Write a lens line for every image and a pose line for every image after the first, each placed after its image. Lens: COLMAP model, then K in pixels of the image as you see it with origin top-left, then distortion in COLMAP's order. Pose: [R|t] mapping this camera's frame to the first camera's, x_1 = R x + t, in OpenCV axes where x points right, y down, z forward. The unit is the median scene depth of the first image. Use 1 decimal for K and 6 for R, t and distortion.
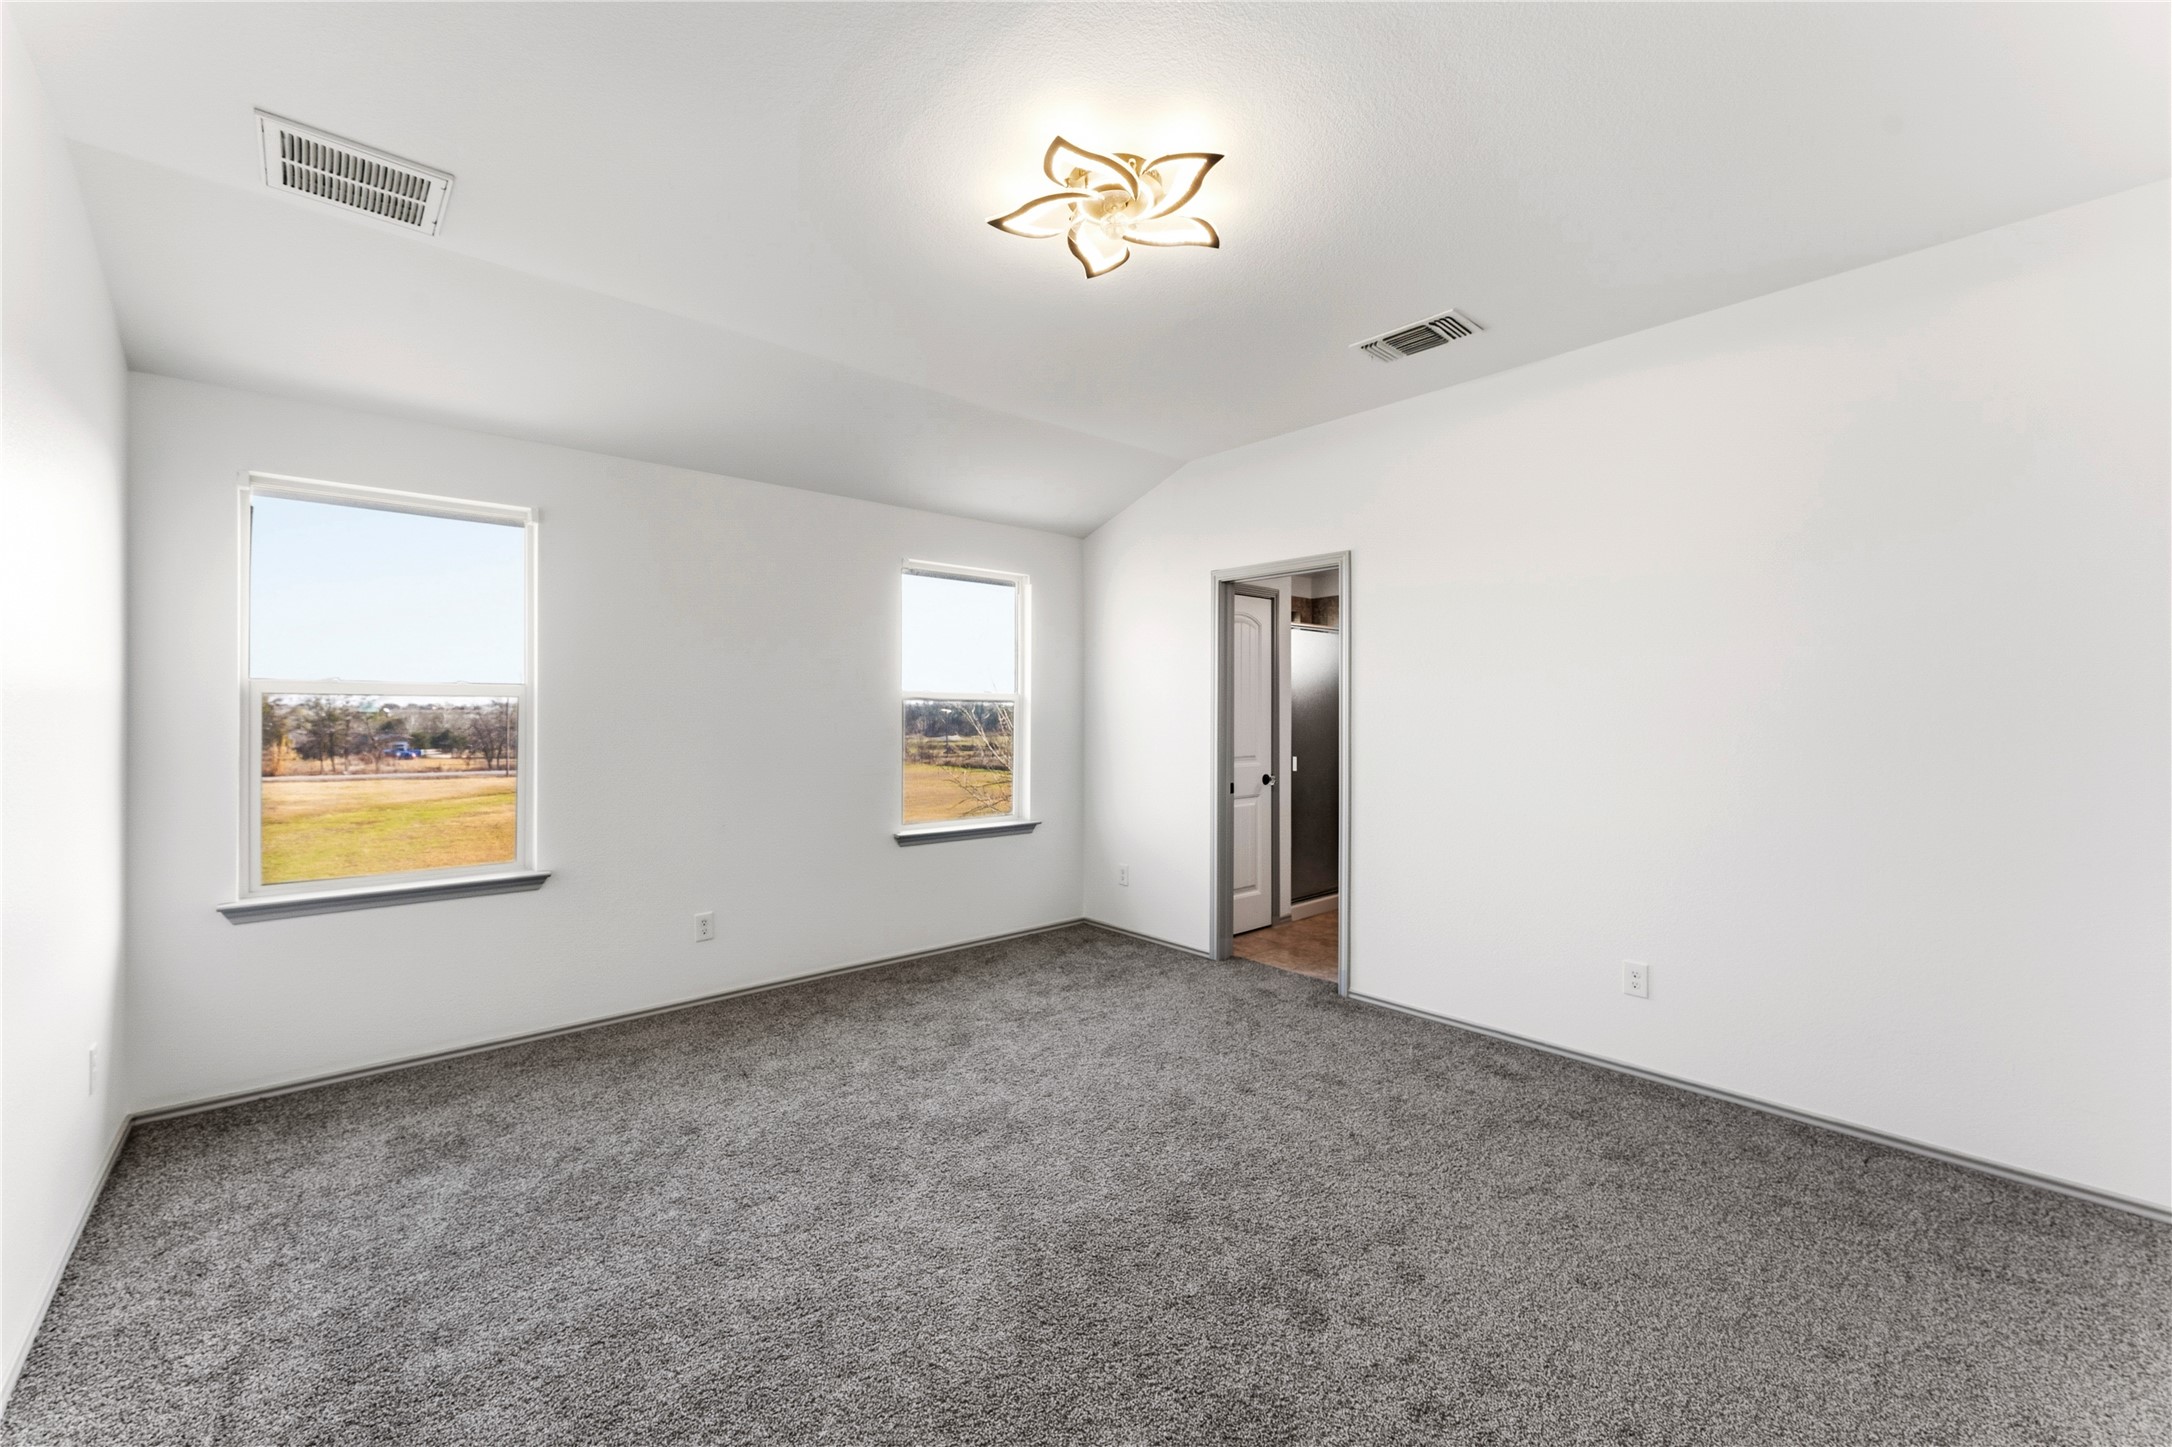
lens RADIAL K [[876.9, 0, 1075.6], [0, 876.9, 701.8], [0, 0, 1]] dist [-0.000119, -0.000358]
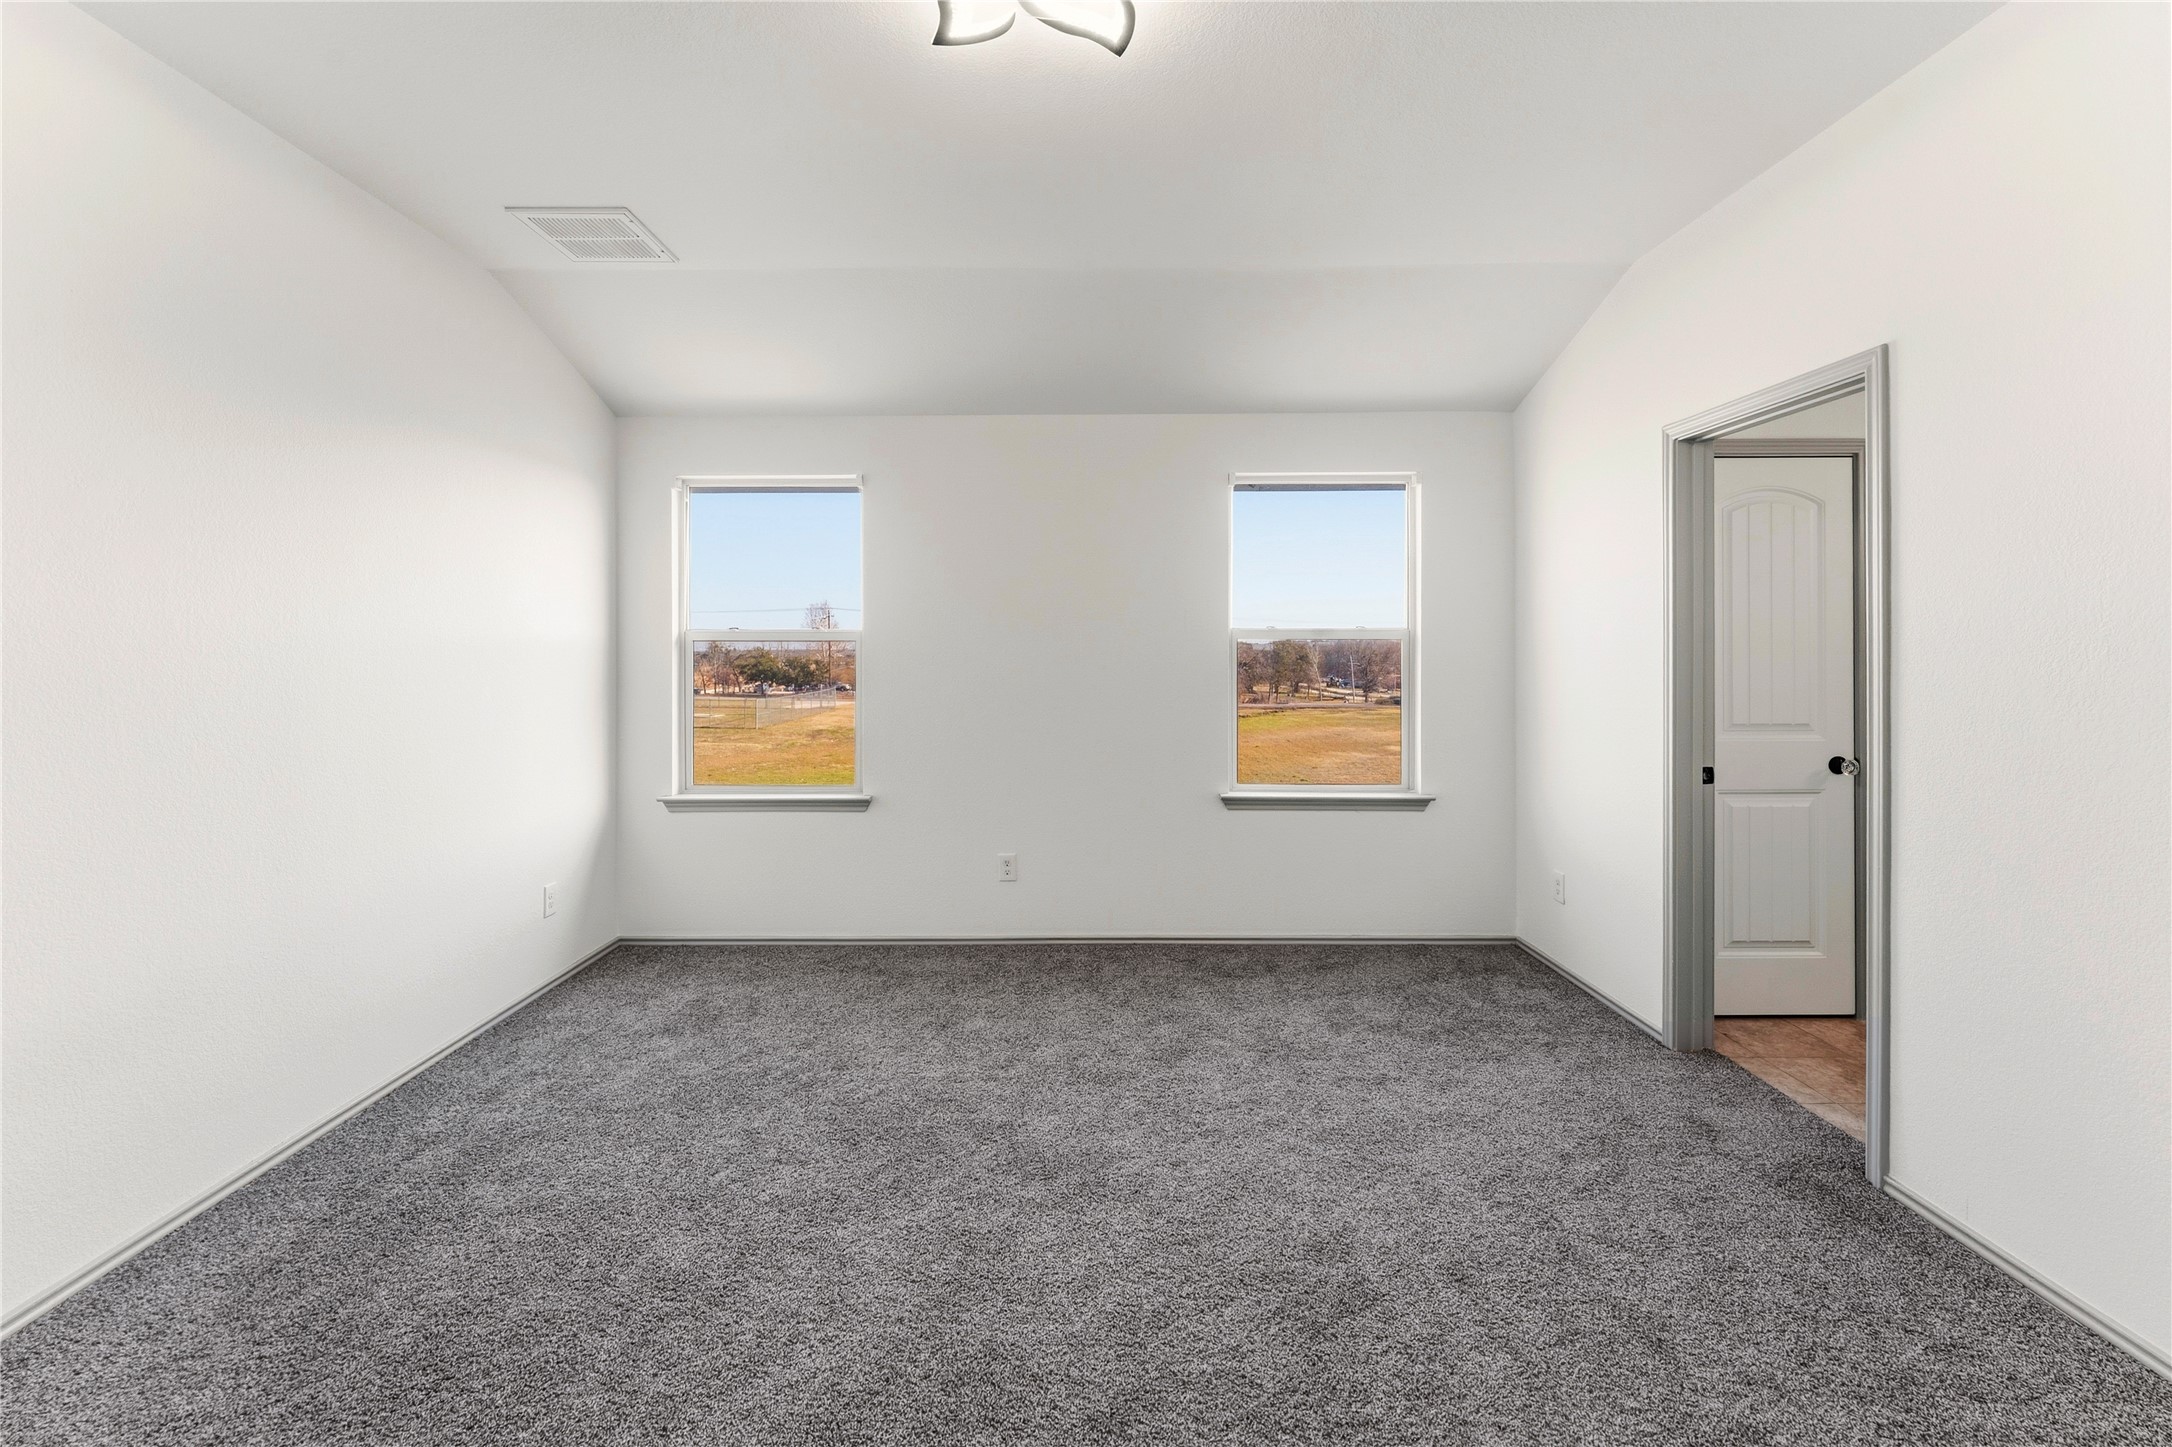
lens RADIAL K [[908.7, 0, 1070.7], [0, 908.7, 660.7], [0, 0, 1]] dist [-0.002070, -0.000230]
pose [[0.744637, 0.004431, -0.667455, 0.321433], [0.011945, 0.999729, 0.019964, 0.001281], [0.667363, -0.022839, 0.744382, 0.285353]]
